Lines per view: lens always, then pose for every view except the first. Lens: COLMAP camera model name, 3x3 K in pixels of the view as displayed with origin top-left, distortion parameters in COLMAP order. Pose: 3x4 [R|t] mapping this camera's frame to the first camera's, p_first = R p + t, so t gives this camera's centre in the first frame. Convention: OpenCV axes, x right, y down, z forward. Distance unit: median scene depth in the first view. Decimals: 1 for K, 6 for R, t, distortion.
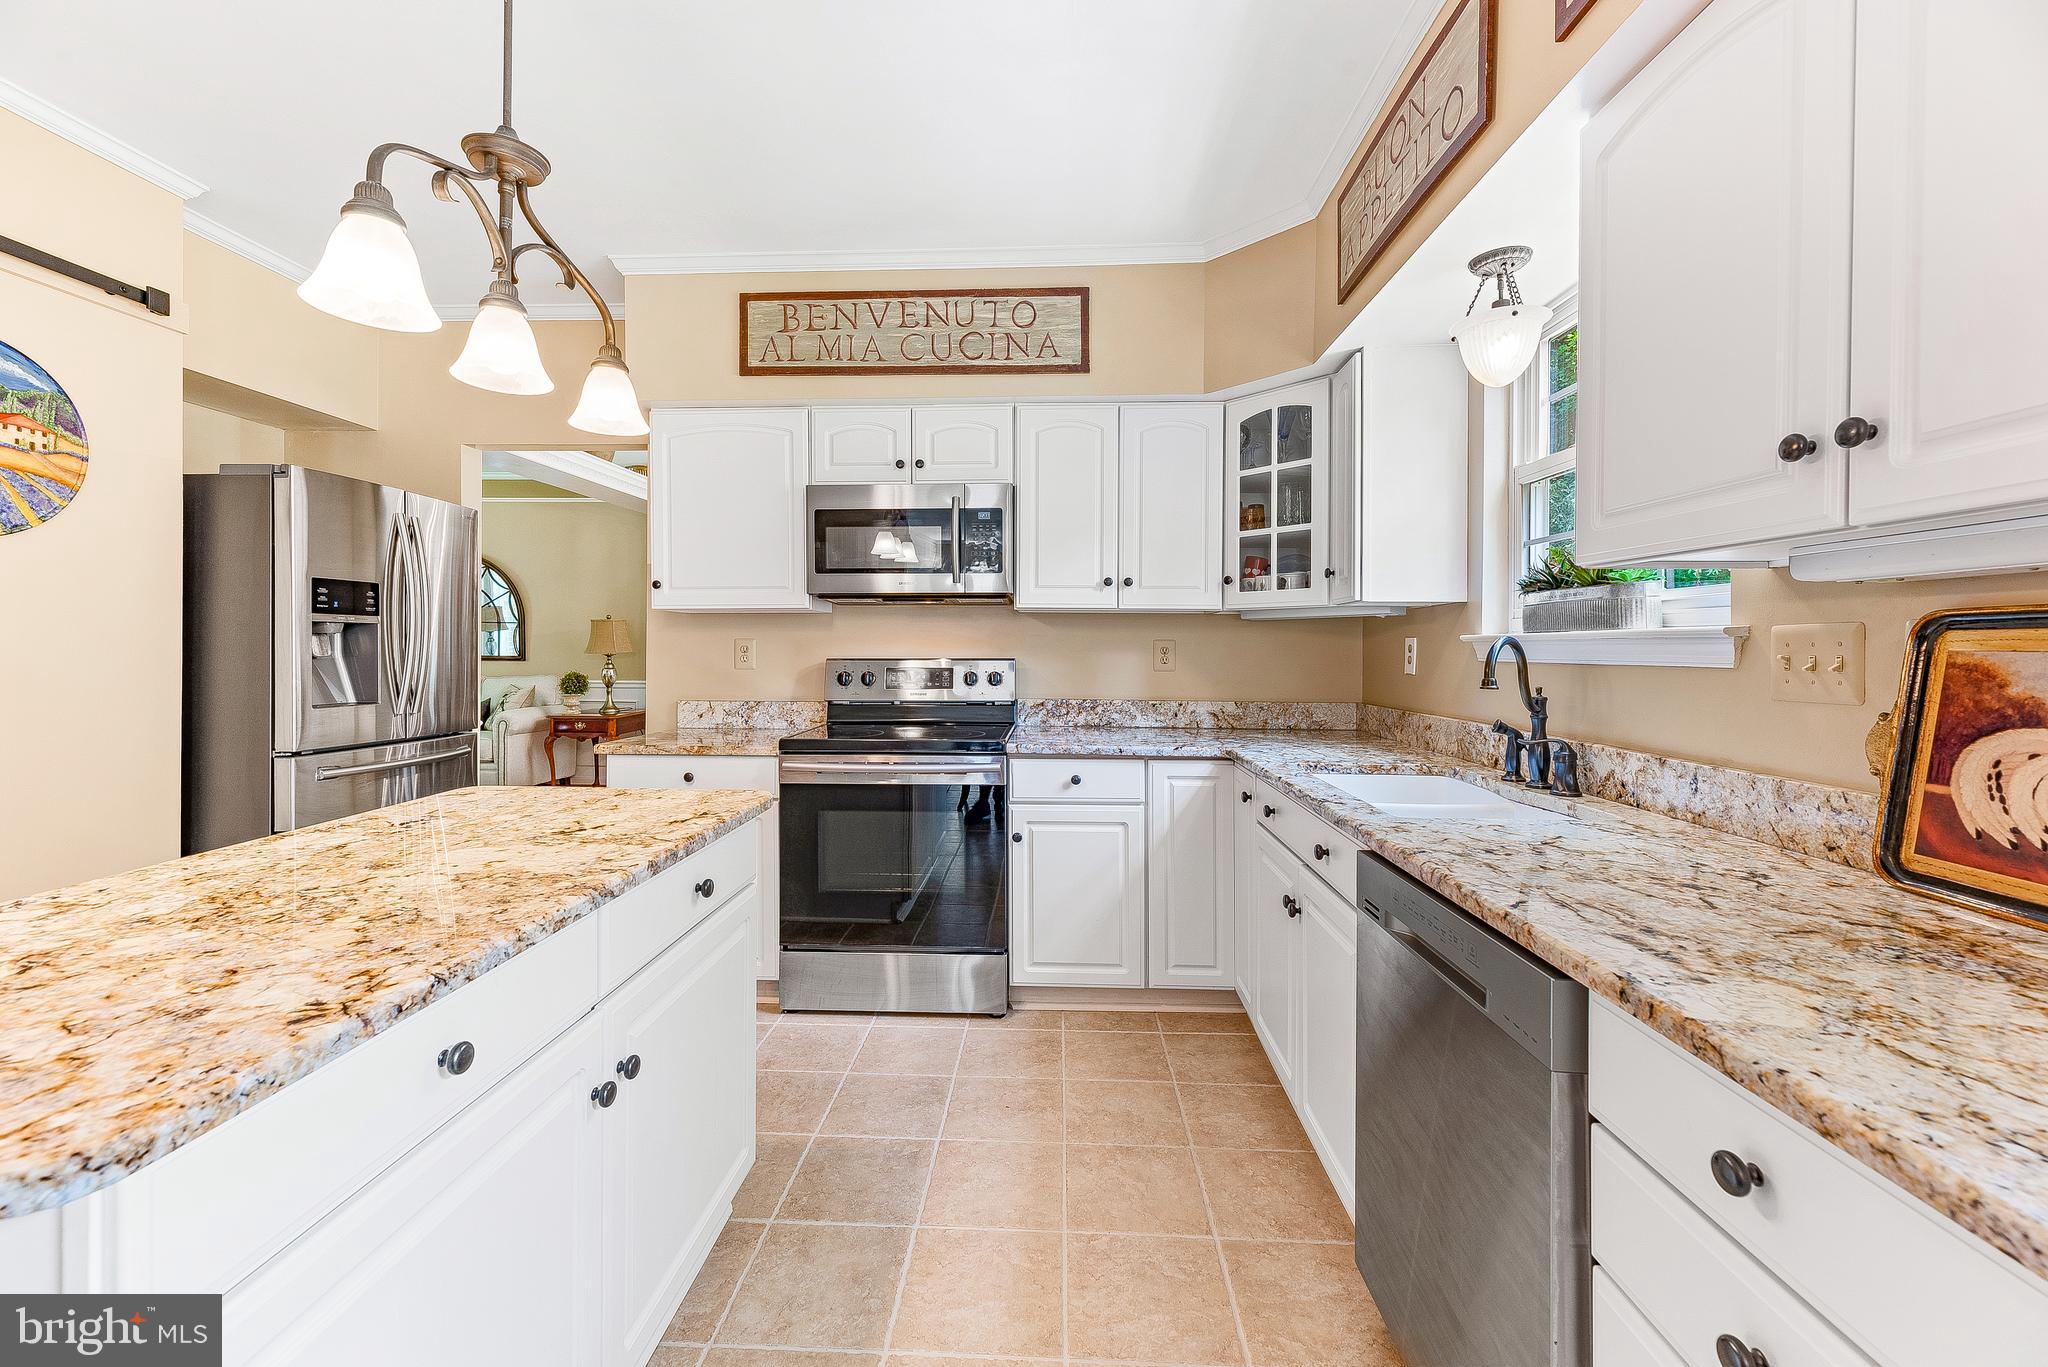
lens RADIAL K [[826.6, 0, 1011.6], [0, 826.6, 653.9], [0, 0, 1]] dist [0.012681, -0.001210]
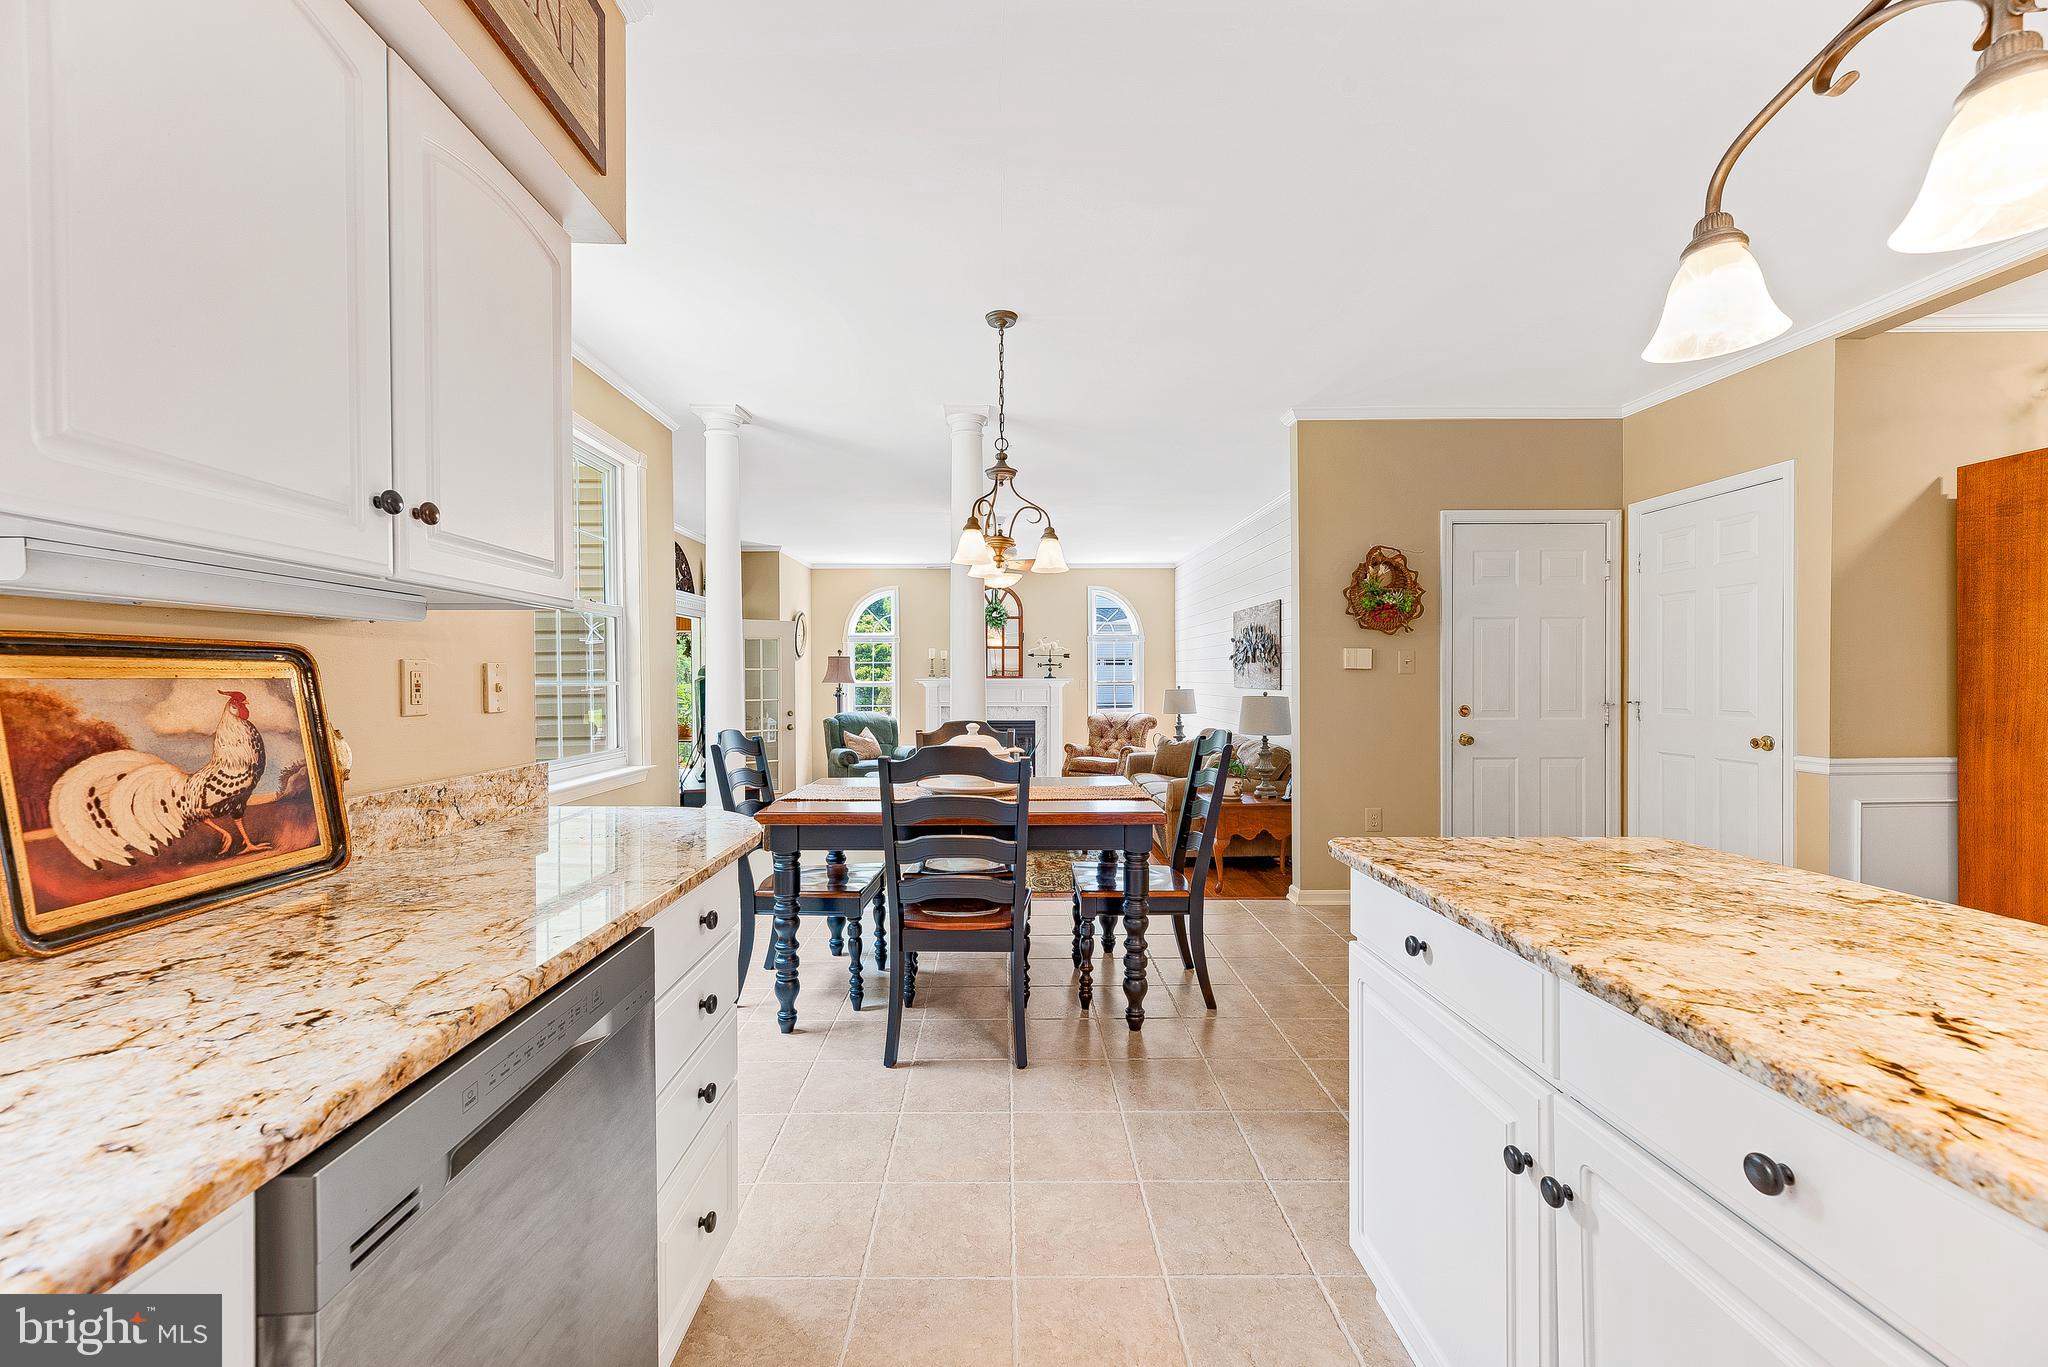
lens RADIAL K [[826.6, 0, 1024.5], [0, 826.6, 687.7], [0, 0, 1]] dist [0.012681, -0.001210]
pose [[-0.996353, -0.002280, -0.085302, 0.058308], [-0.003701, 0.999857, 0.016513, -0.004753], [0.085252, 0.016768, -0.996218, 0.779933]]
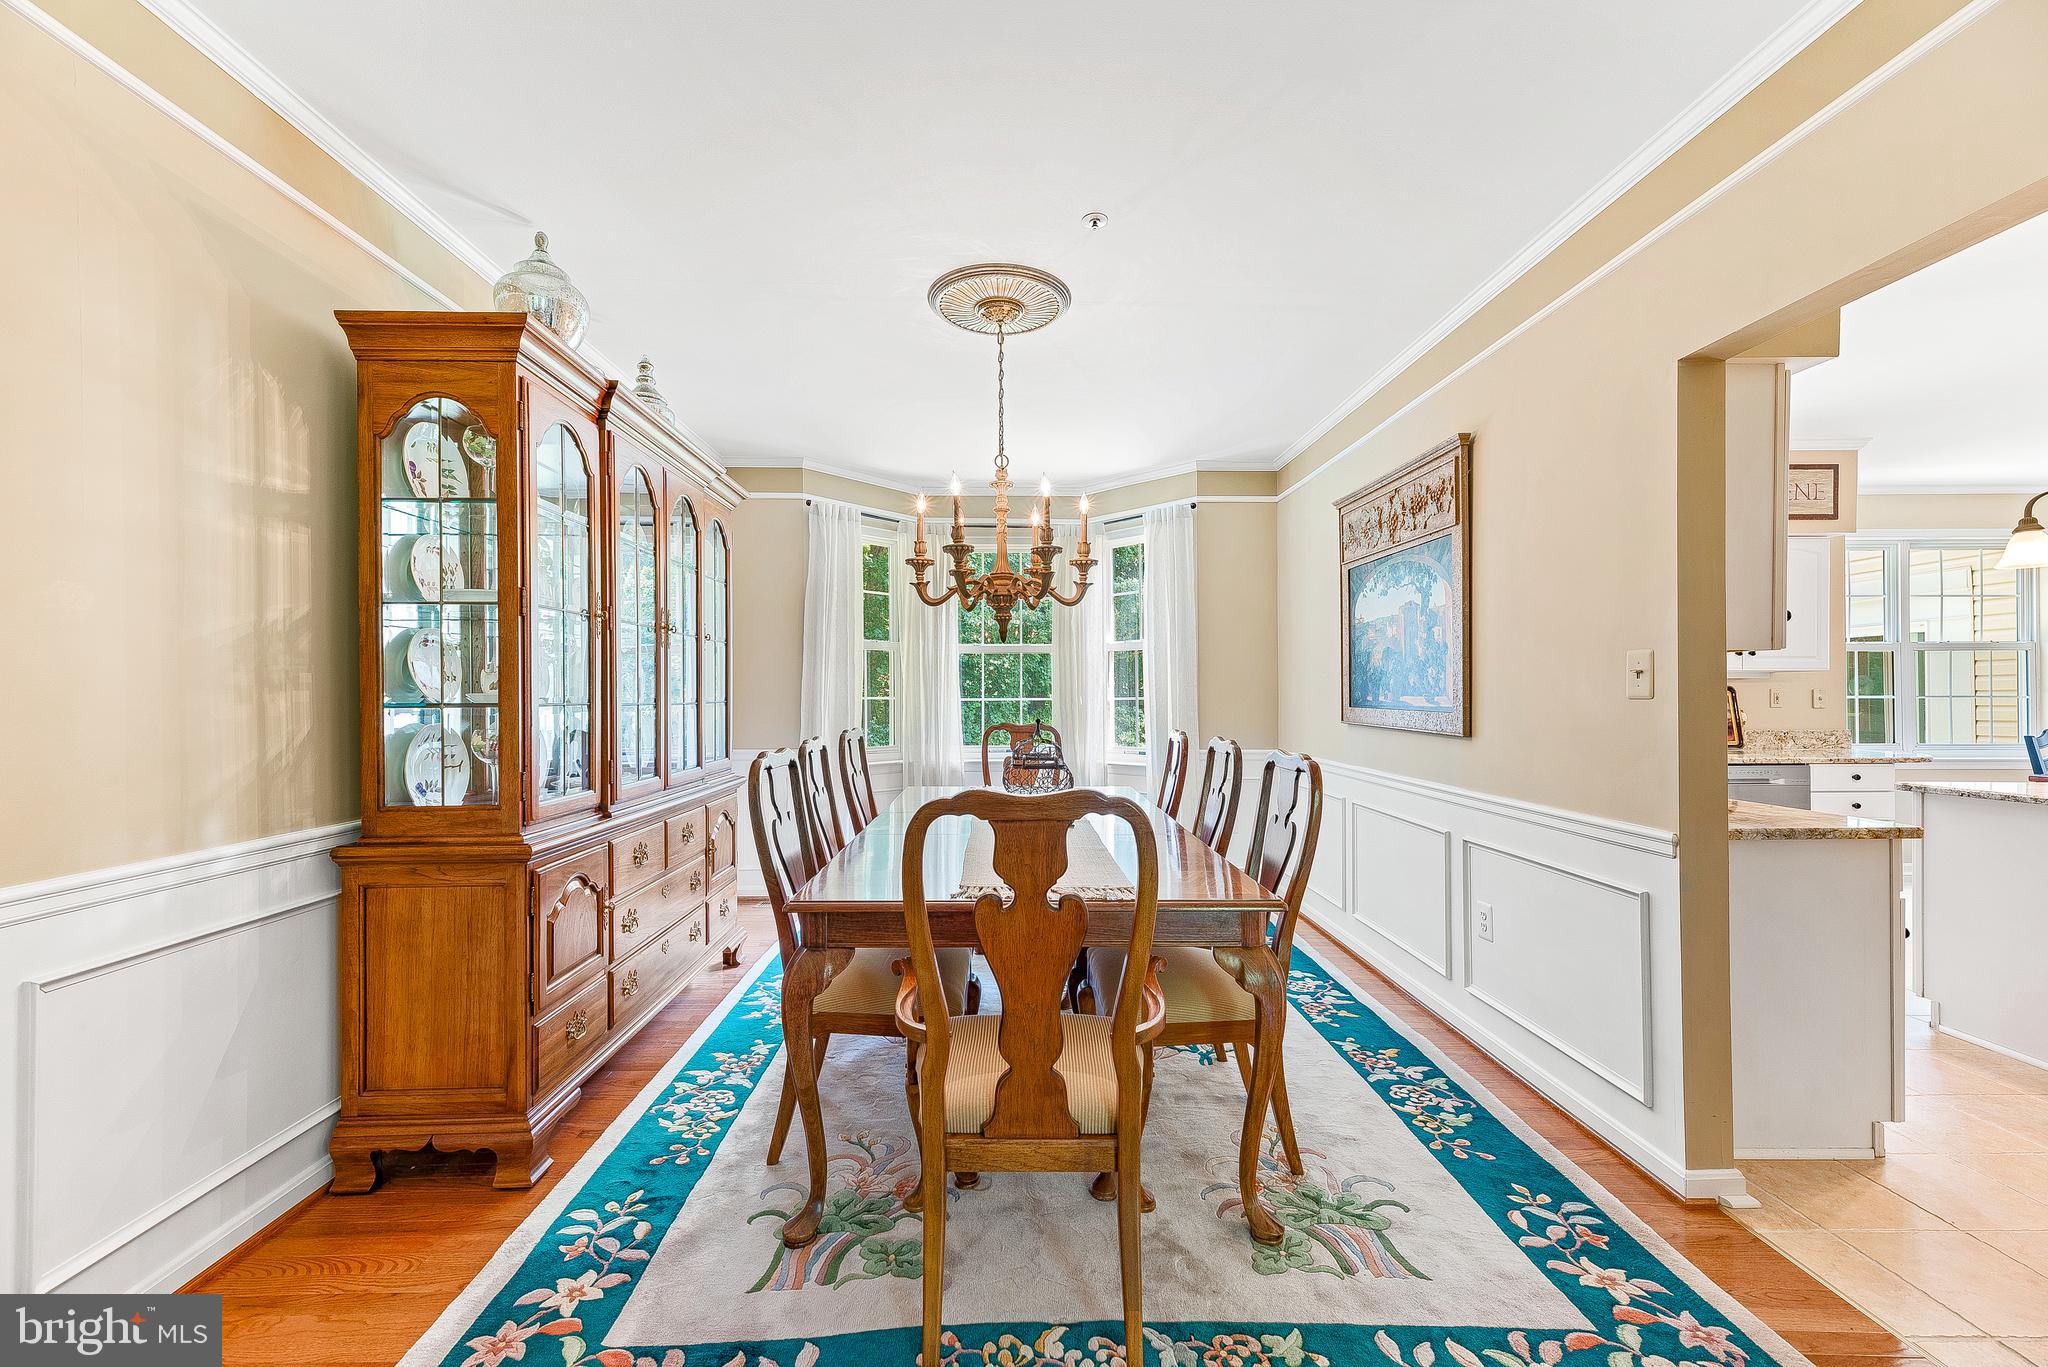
lens RADIAL K [[826.6, 0, 1020.2], [0, 826.6, 707.5], [0, 0, 1]] dist [0.012681, -0.001210]
pose [[-0.060684, -0.020597, 0.997944, -1.261687], [0.008942, 0.999736, 0.021178, -0.026559], [-0.998117, 0.010209, -0.060484, 1.896748]]
